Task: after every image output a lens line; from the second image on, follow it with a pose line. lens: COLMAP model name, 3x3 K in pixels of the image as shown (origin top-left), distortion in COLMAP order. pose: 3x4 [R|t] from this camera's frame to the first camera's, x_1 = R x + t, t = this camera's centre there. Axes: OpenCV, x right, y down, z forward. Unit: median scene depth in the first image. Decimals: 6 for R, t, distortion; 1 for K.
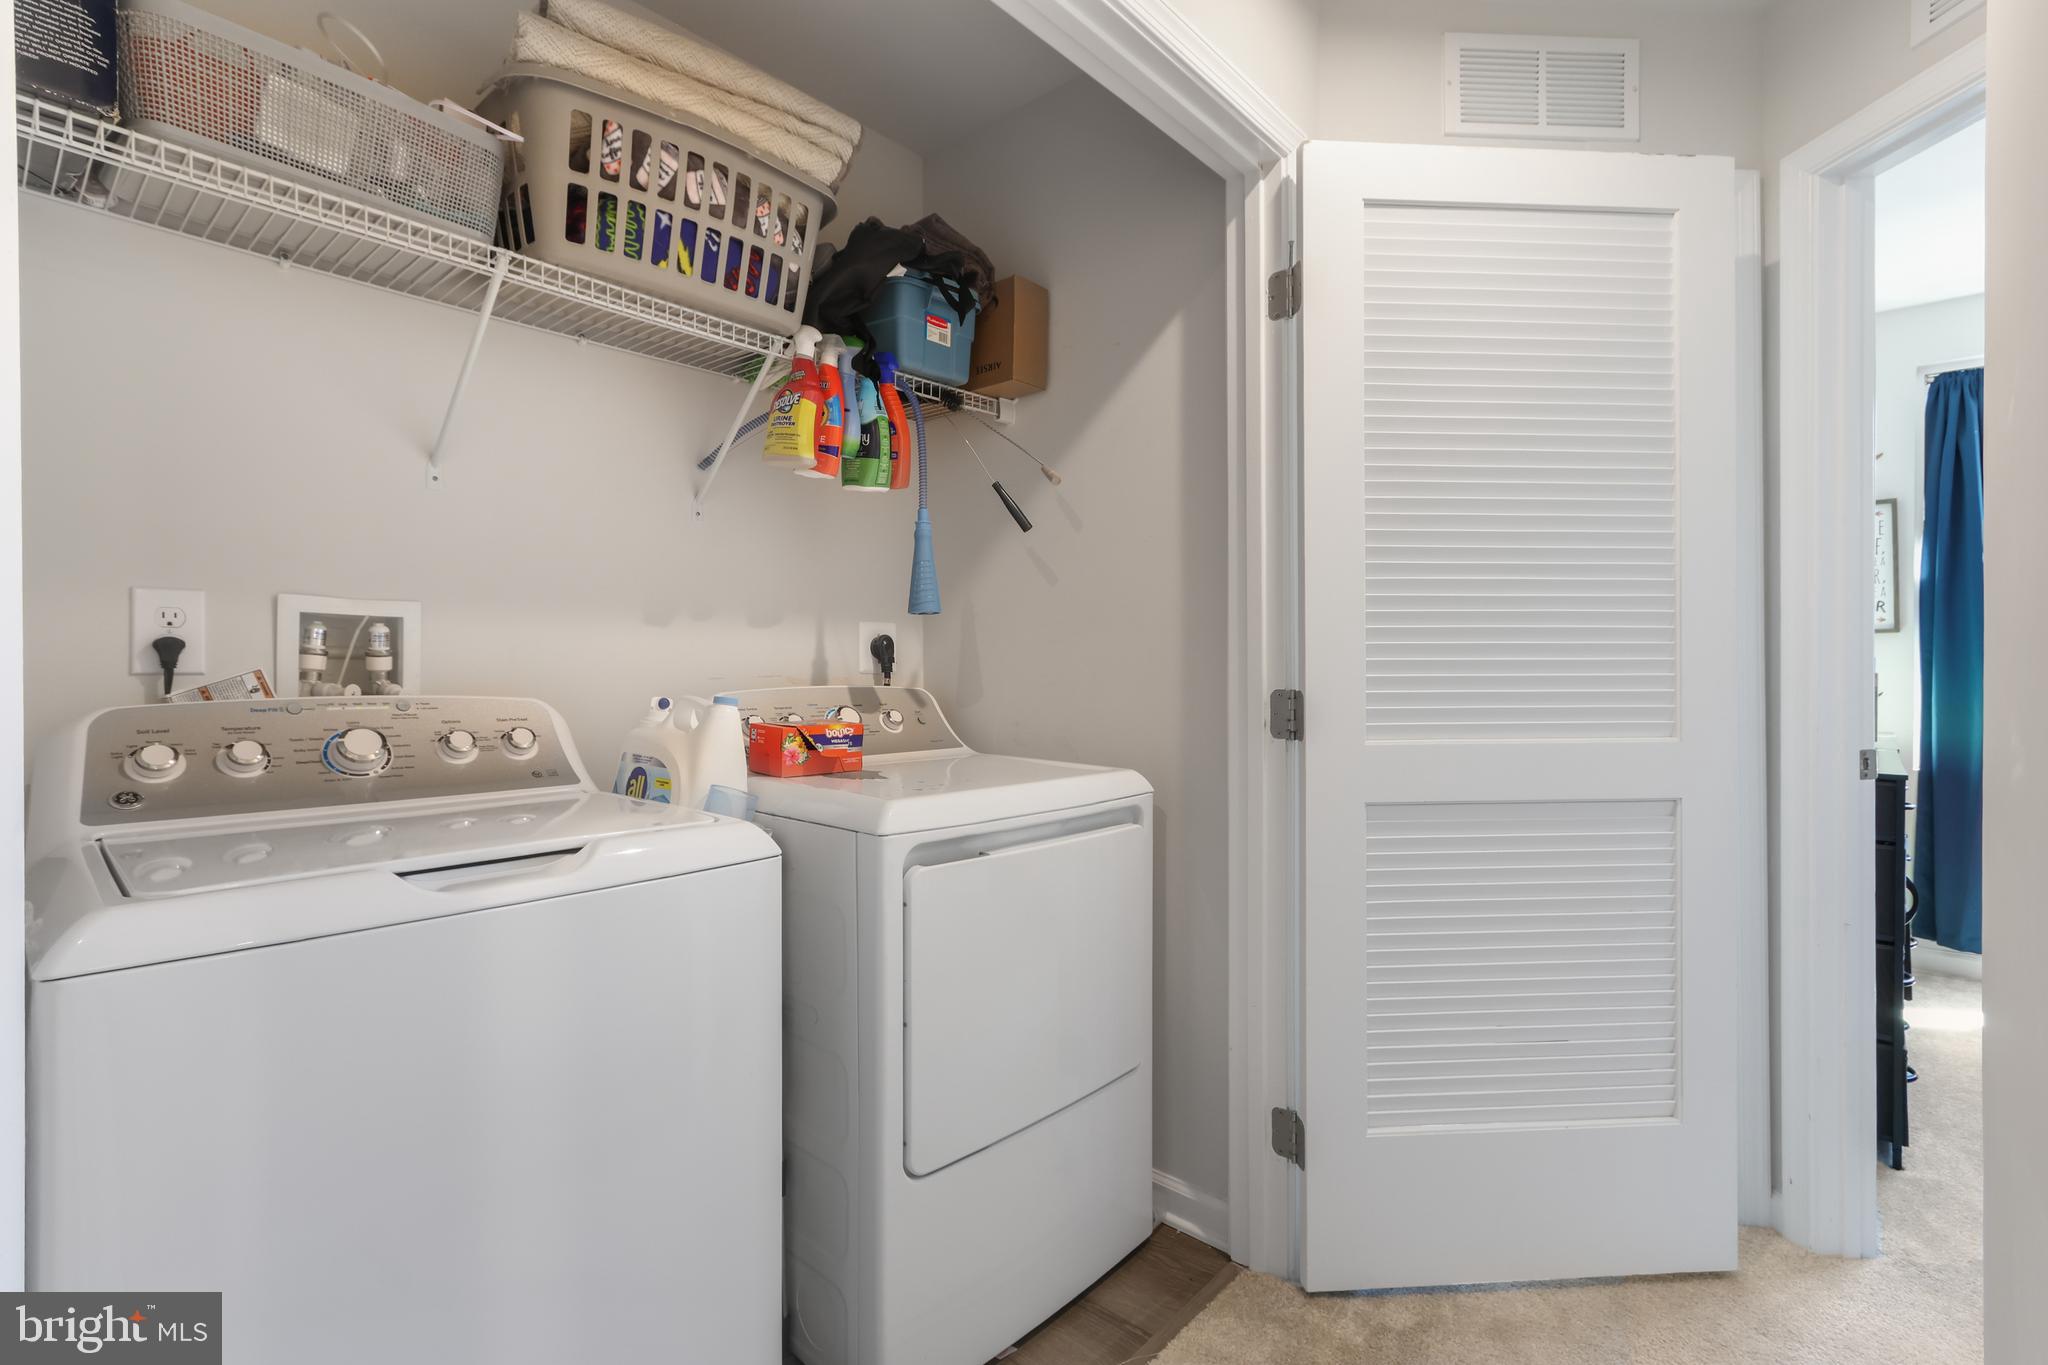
lens RADIAL K [[941.9, 0, 1015.1], [0, 941.9, 686.4], [0, 0, 1]] dist [-0.000619, 0.001172]
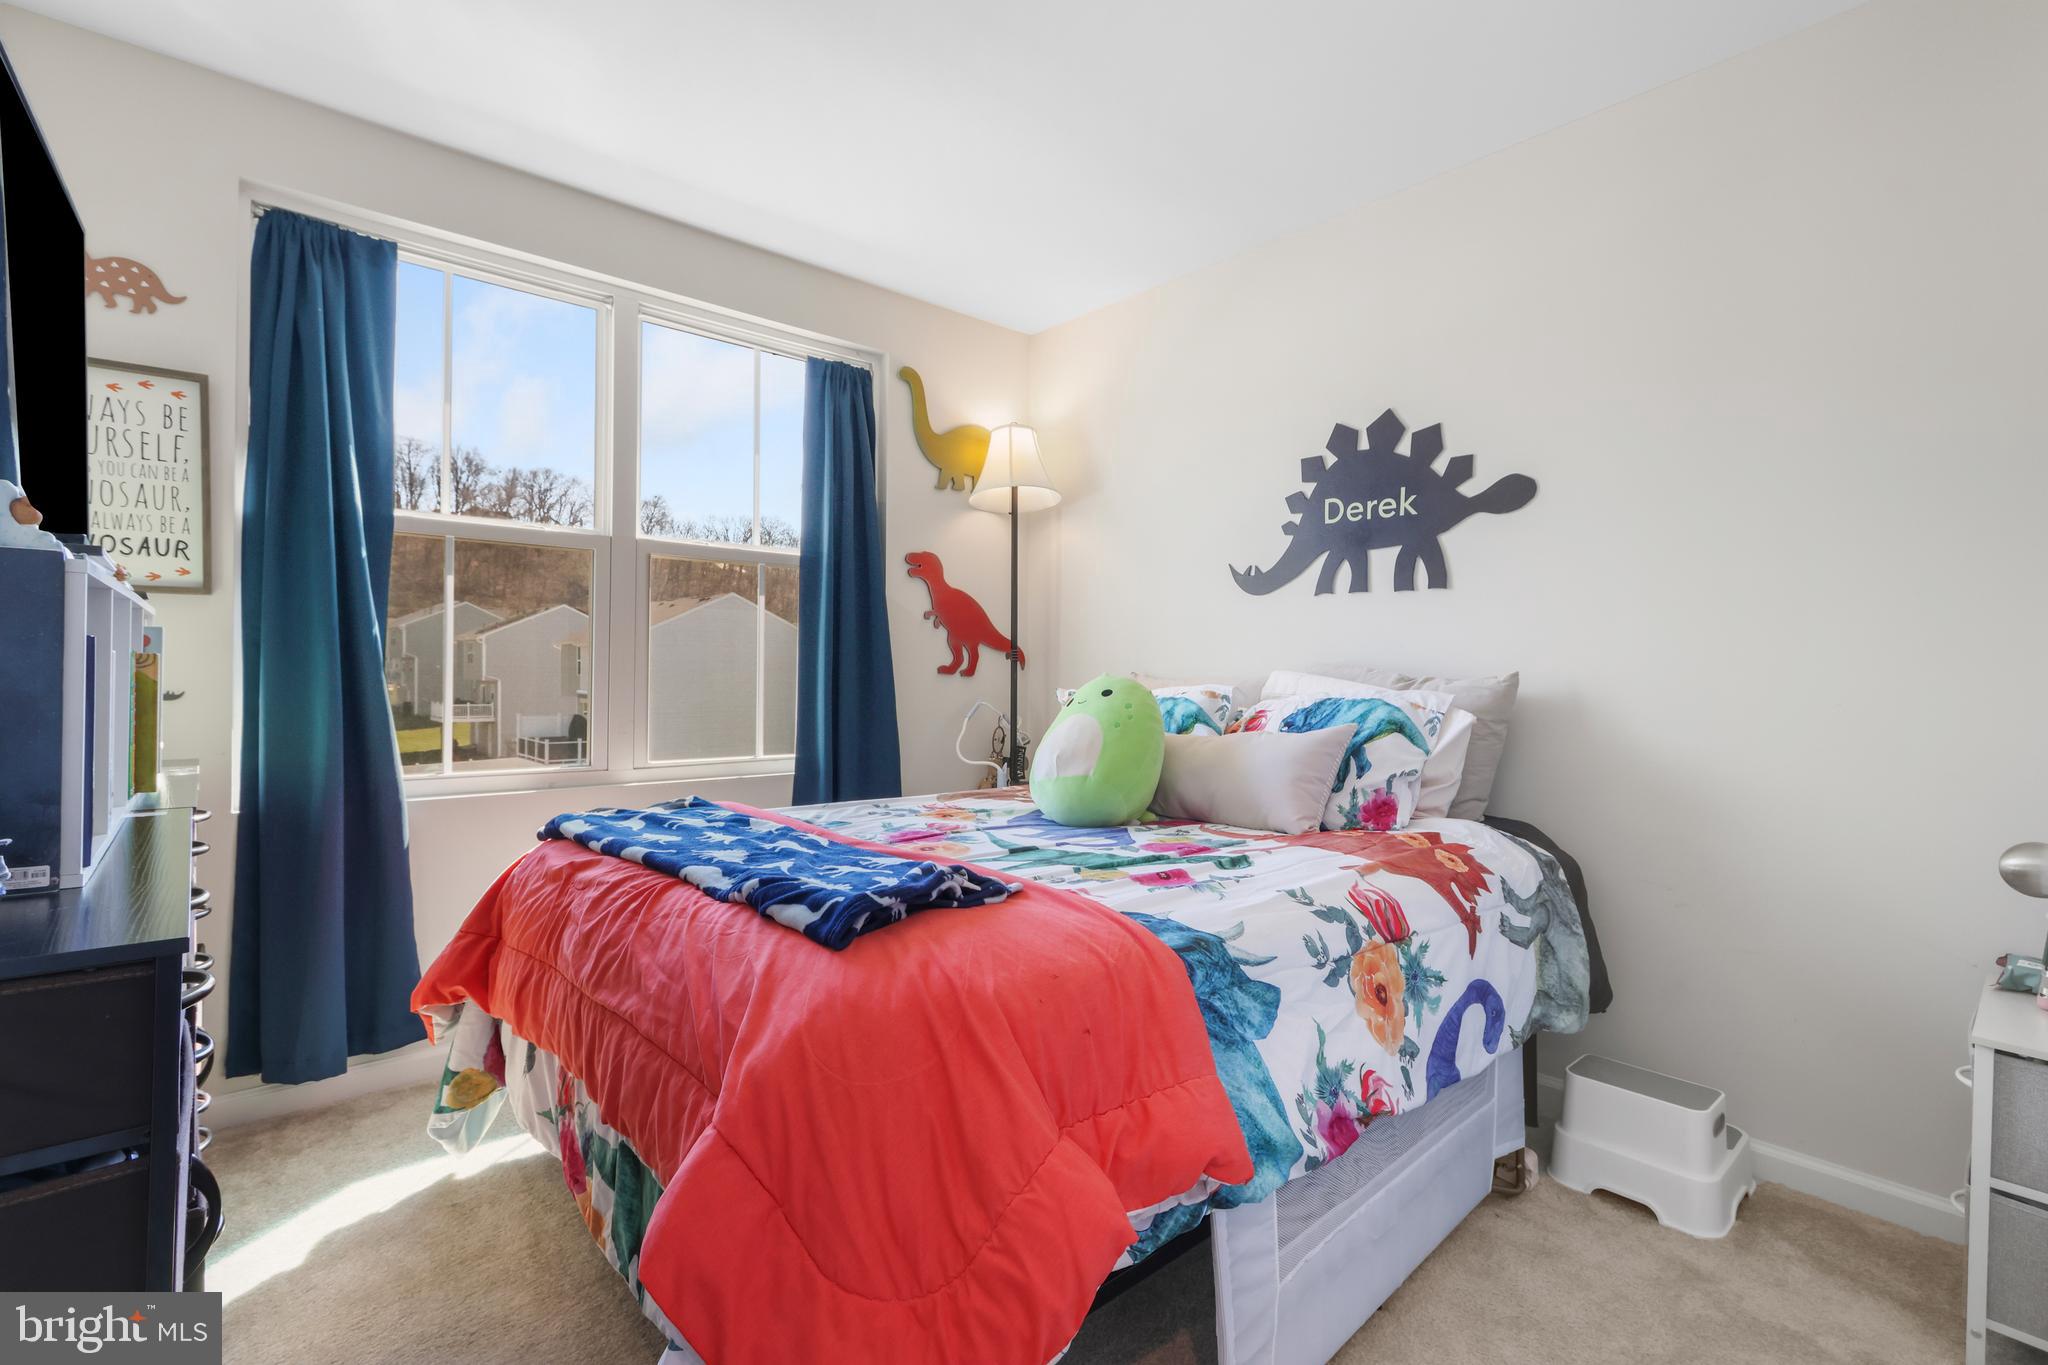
lens RADIAL K [[941.9, 0, 1015.1], [0, 941.9, 686.4], [0, 0, 1]] dist [-0.000619, 0.001172]
pose [[0.118426, 0.003915, 0.992955, 0.385583], [-0.004289, 0.999985, -0.003431, 0.003228], [-0.992954, -0.003853, 0.118441, 0.400638]]
